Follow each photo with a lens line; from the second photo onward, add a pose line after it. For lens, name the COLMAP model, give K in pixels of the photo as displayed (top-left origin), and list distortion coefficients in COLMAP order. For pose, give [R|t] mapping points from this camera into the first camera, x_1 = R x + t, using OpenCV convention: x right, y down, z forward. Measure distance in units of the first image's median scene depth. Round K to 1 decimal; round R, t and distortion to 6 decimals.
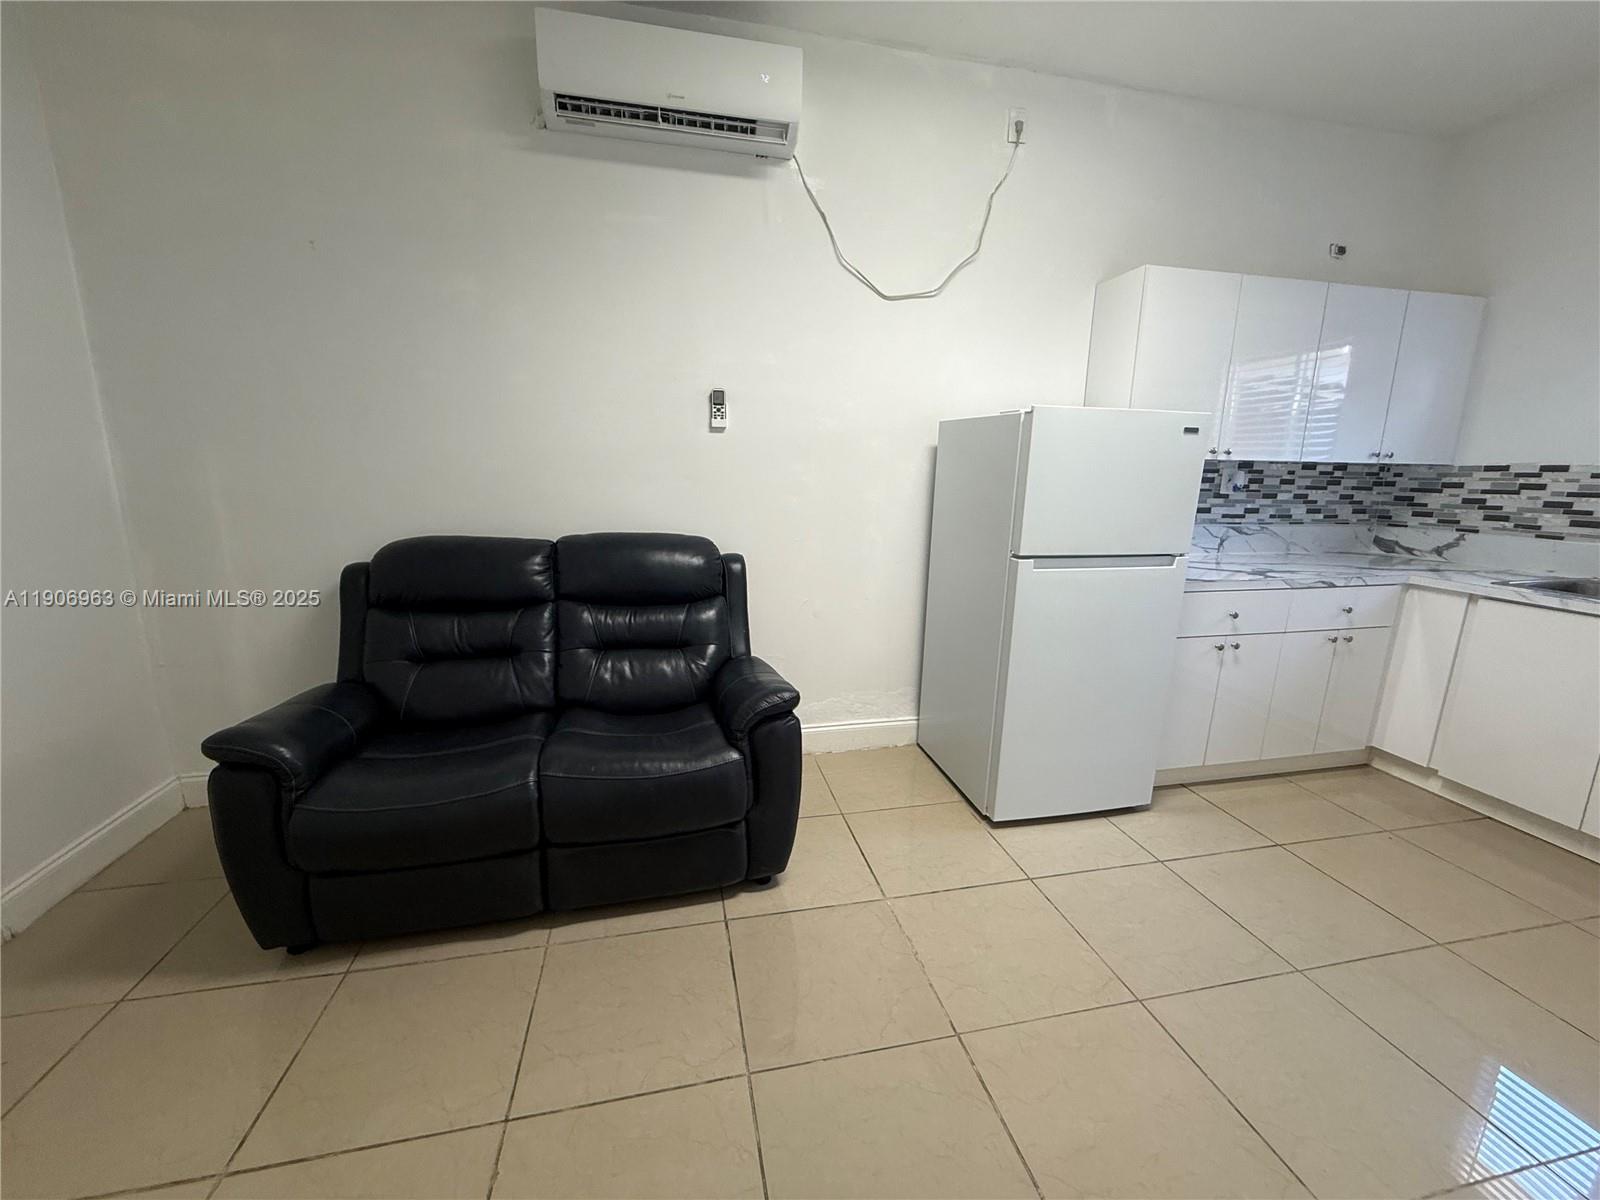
lens RADIAL K [[643.4, 0, 798.3], [0, 643.4, 594.9], [0, 0, 1]] dist [0.003750, 0.000221]
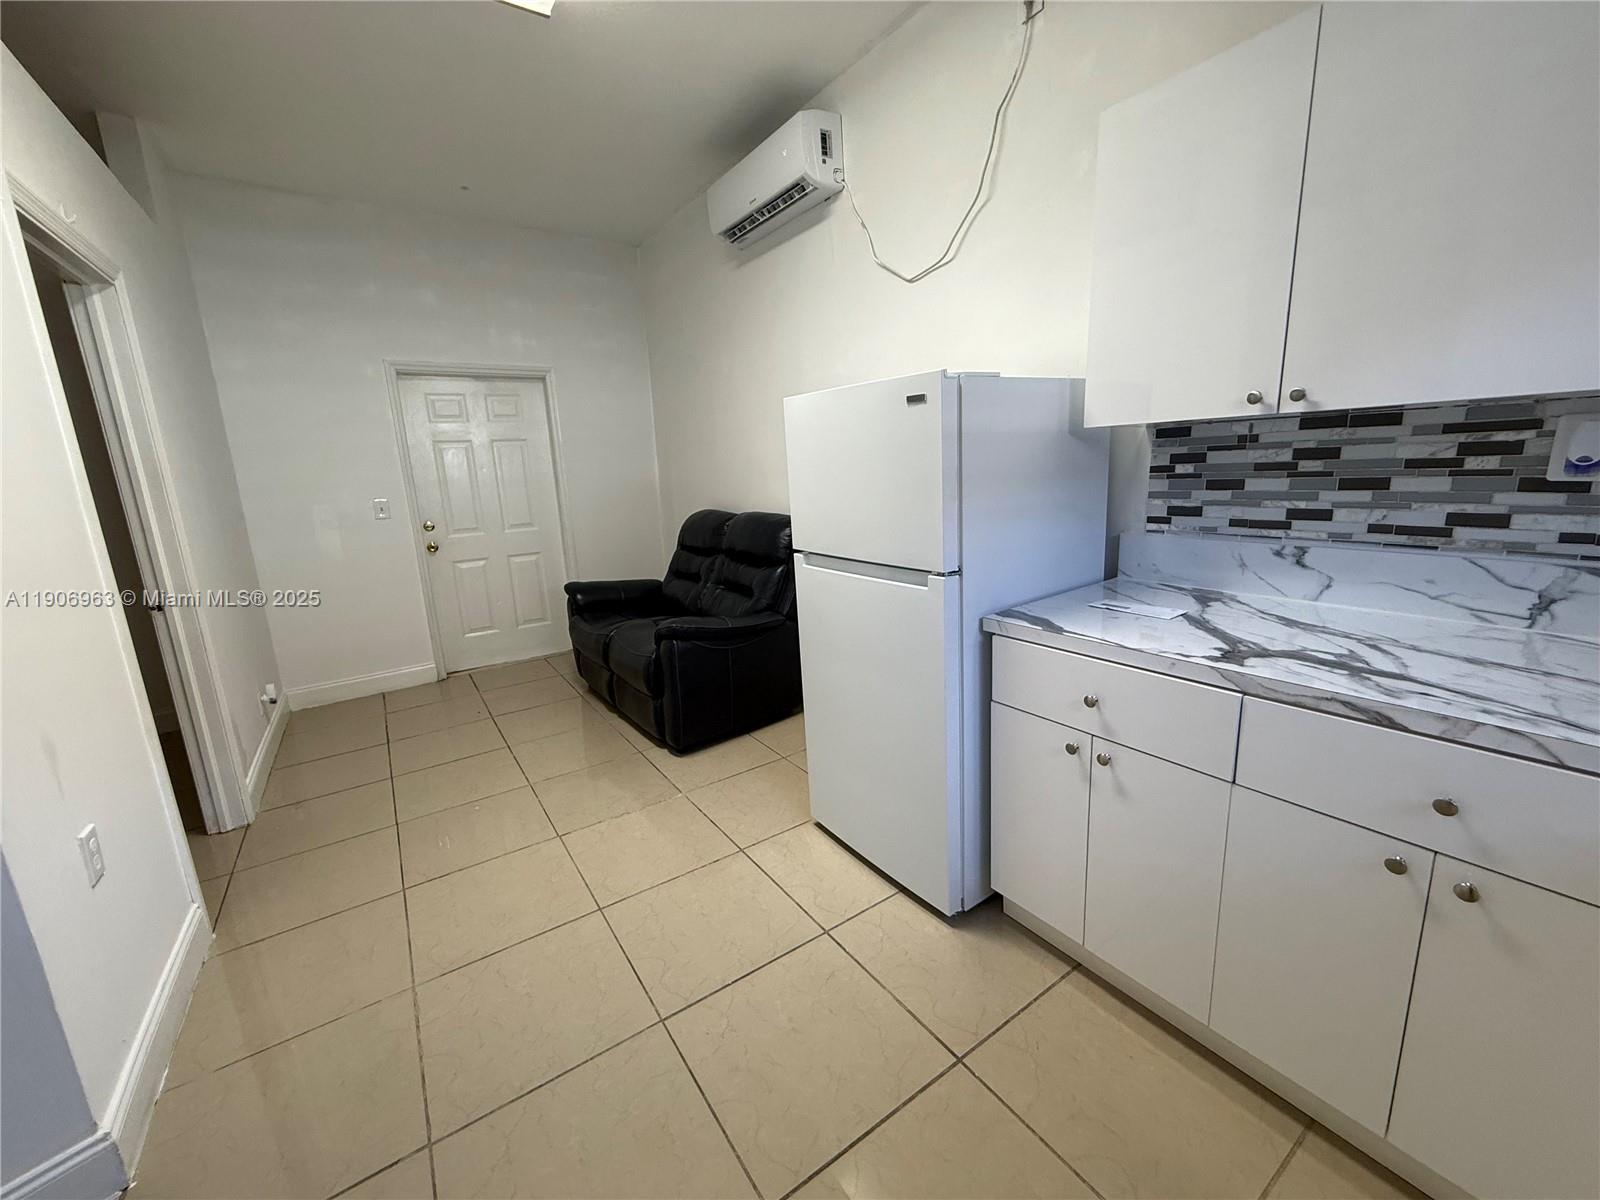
lens RADIAL K [[643.4, 0, 801.4], [0, 643.4, 599.1], [0, 0, 1]] dist [0.003750, 0.000221]
pose [[0.373634, 0.158223, -0.913982, 0.998720], [-0.152934, 0.982367, 0.107542, -0.066747], [0.914882, 0.099597, 0.391244, 0.497416]]
